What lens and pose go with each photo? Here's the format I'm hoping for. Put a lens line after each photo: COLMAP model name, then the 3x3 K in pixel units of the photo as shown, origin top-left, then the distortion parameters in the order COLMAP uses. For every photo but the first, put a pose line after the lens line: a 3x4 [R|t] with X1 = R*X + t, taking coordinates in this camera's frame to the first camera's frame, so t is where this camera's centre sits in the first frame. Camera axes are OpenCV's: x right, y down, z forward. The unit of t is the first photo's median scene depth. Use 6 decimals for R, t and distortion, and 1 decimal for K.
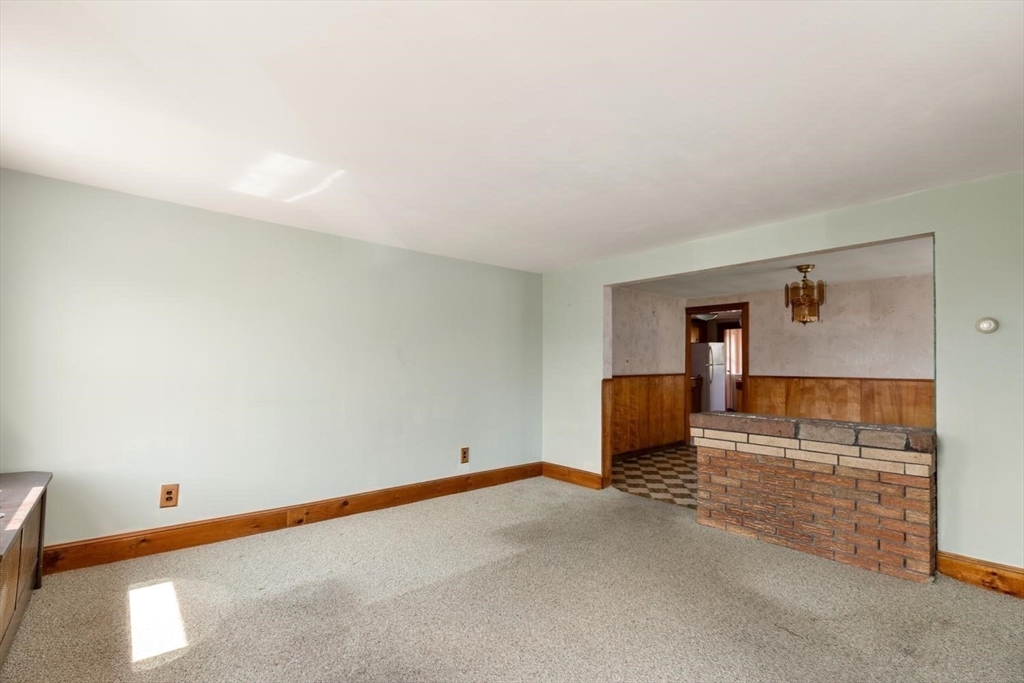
lens RADIAL K [[464.6, 0, 507.3], [0, 464.6, 350.7], [0, 0, 1]] dist [0.009461, -0.002490]
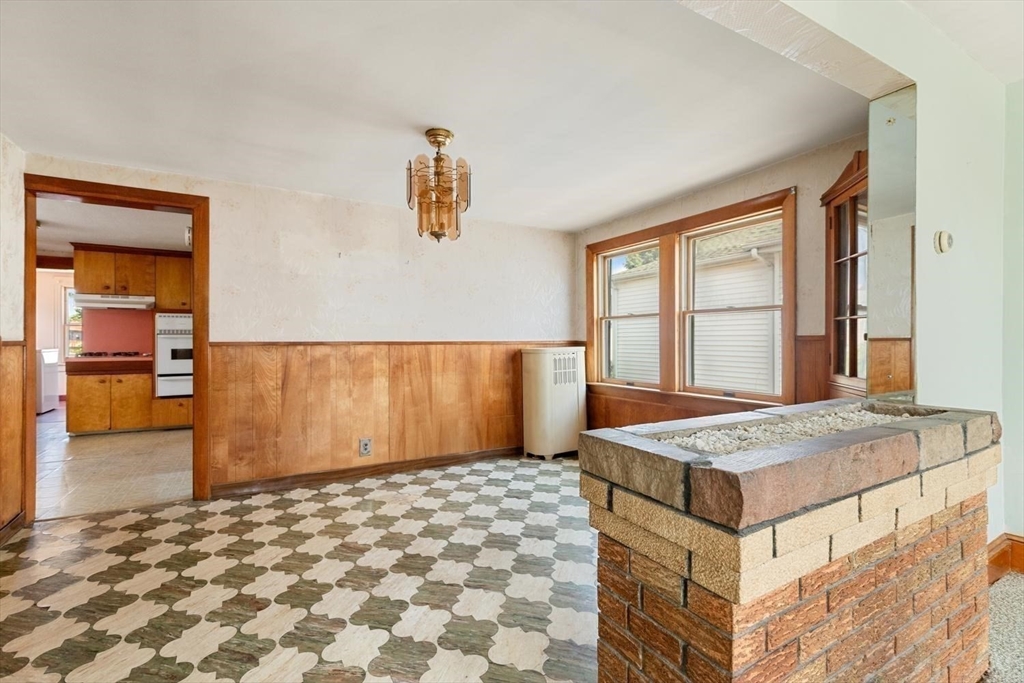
lens RADIAL K [[464.6, 0, 511.3], [0, 464.6, 339.6], [0, 0, 1]] dist [0.009461, -0.002490]
pose [[0.187627, -0.002486, 0.982237, 0.091543], [-0.021900, 0.999738, 0.006714, 0.044440], [-0.981996, -0.022771, 0.187523, 0.651532]]
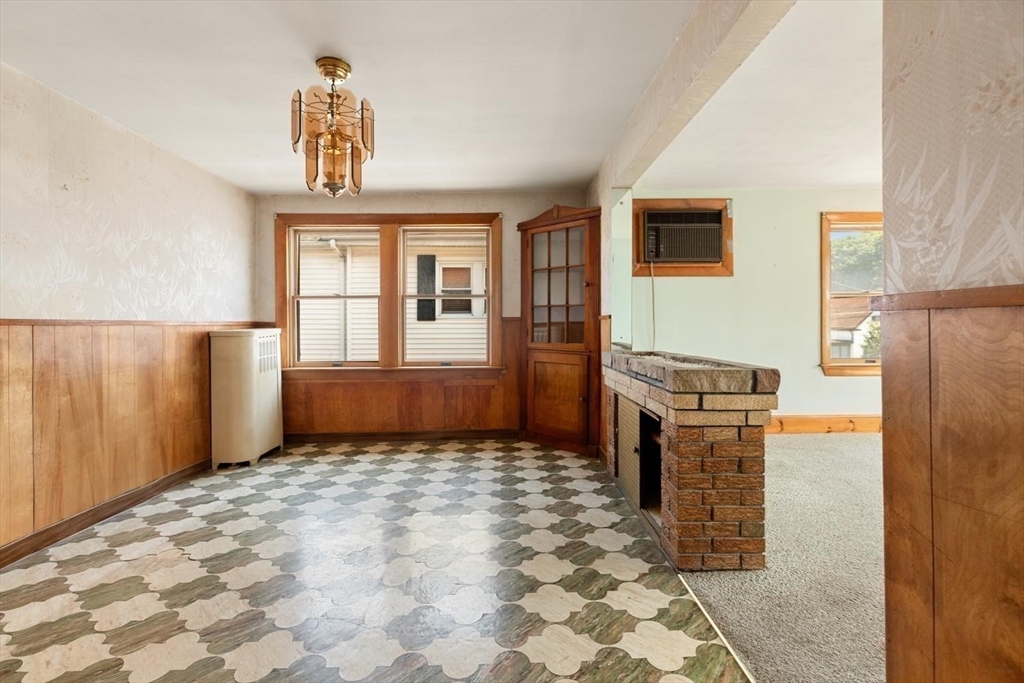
lens RADIAL K [[464.6, 0, 511.9], [0, 464.6, 323.3], [0, 0, 1]] dist [0.009461, -0.002490]
pose [[-0.763974, 0.002078, 0.645244, 0.170363], [-0.013254, 0.999733, -0.018913, 0.060242], [-0.645111, -0.023001, -0.763742, 0.991853]]
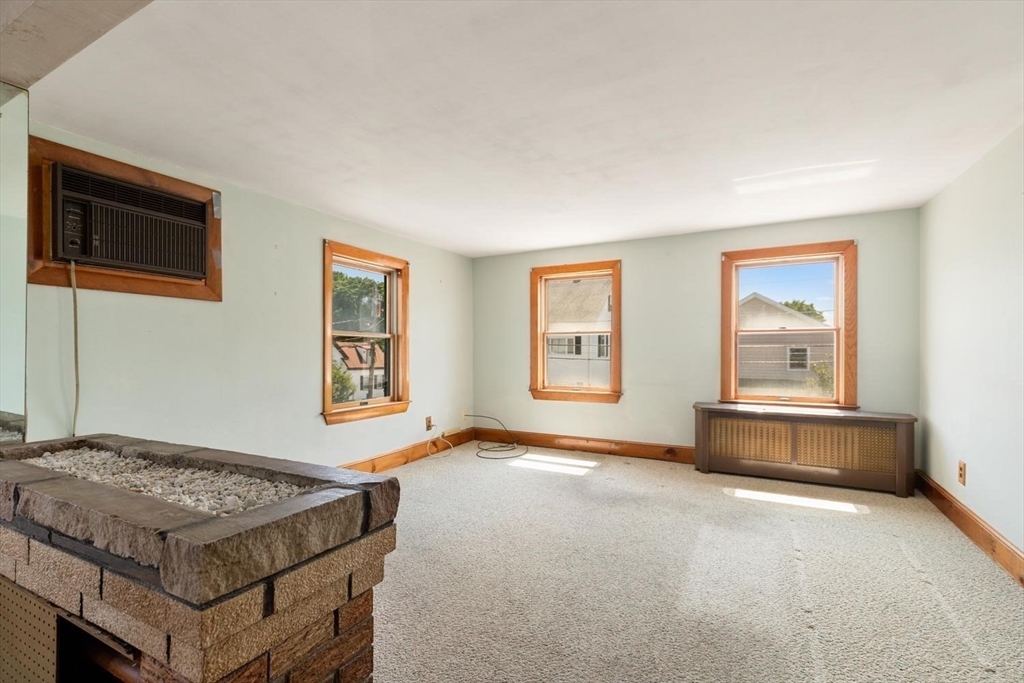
lens RADIAL K [[464.6, 0, 506.6], [0, 464.6, 352.9], [0, 0, 1]] dist [0.009461, -0.002490]
pose [[-0.934547, -0.003660, -0.355822, 0.266593], [0.004987, 0.999714, -0.023383, 0.038125], [0.355806, -0.023627, -0.934261, 0.805222]]
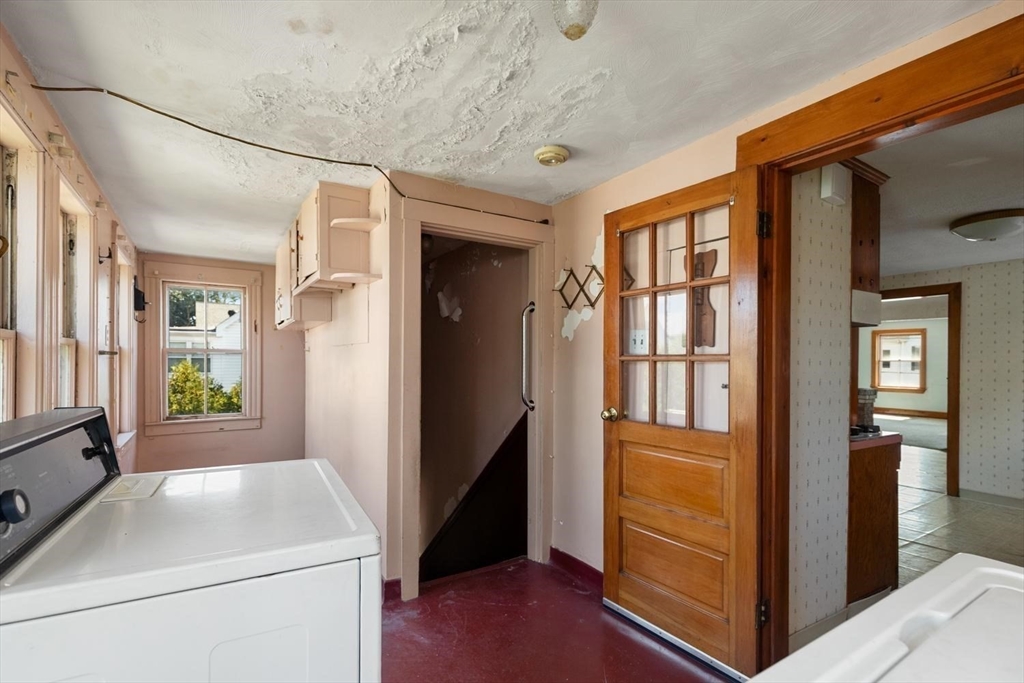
lens RADIAL K [[464.6, 0, 505.1], [0, 464.6, 365.7], [0, 0, 1]] dist [0.009461, -0.002490]
pose [[-0.987424, -0.006951, 0.157940, 1.147682], [-0.009822, 0.999800, -0.017407, 0.048412], [-0.157787, -0.018740, -0.987295, 2.216373]]
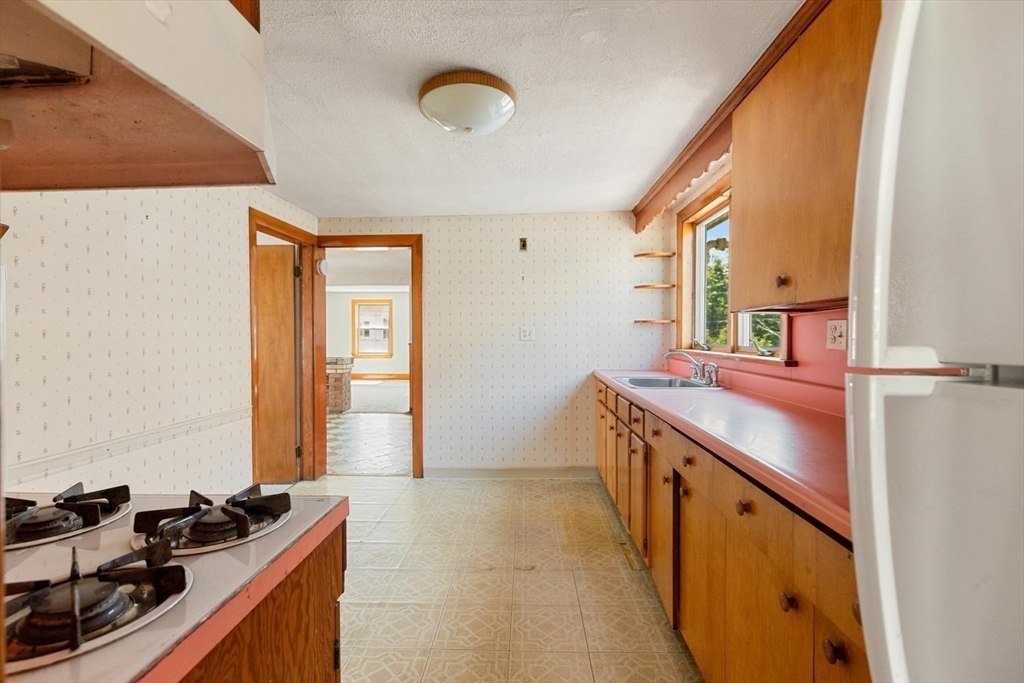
lens RADIAL K [[464.6, 0, 511.3], [0, 464.6, 342.7], [0, 0, 1]] dist [0.009461, -0.002490]
pose [[-0.678832, 0.014040, -0.734160, 0.923030], [0.017452, 0.999843, 0.002984, 0.046511], [0.734087, -0.010787, -0.678970, 1.867627]]
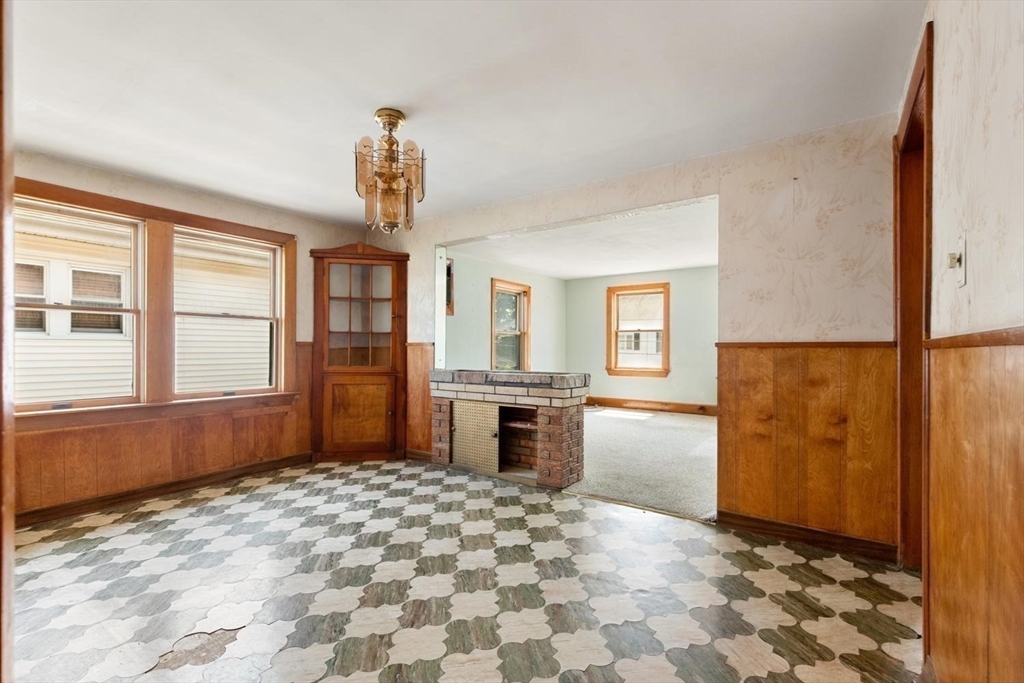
lens RADIAL K [[464.6, 0, 503.4], [0, 464.6, 346.4], [0, 0, 1]] dist [0.009461, -0.002490]
pose [[-0.971704, -0.008300, -0.236057, 0.514925], [-0.001268, 0.999551, -0.029925, 0.065516], [0.236199, -0.028779, -0.971278, 1.222491]]
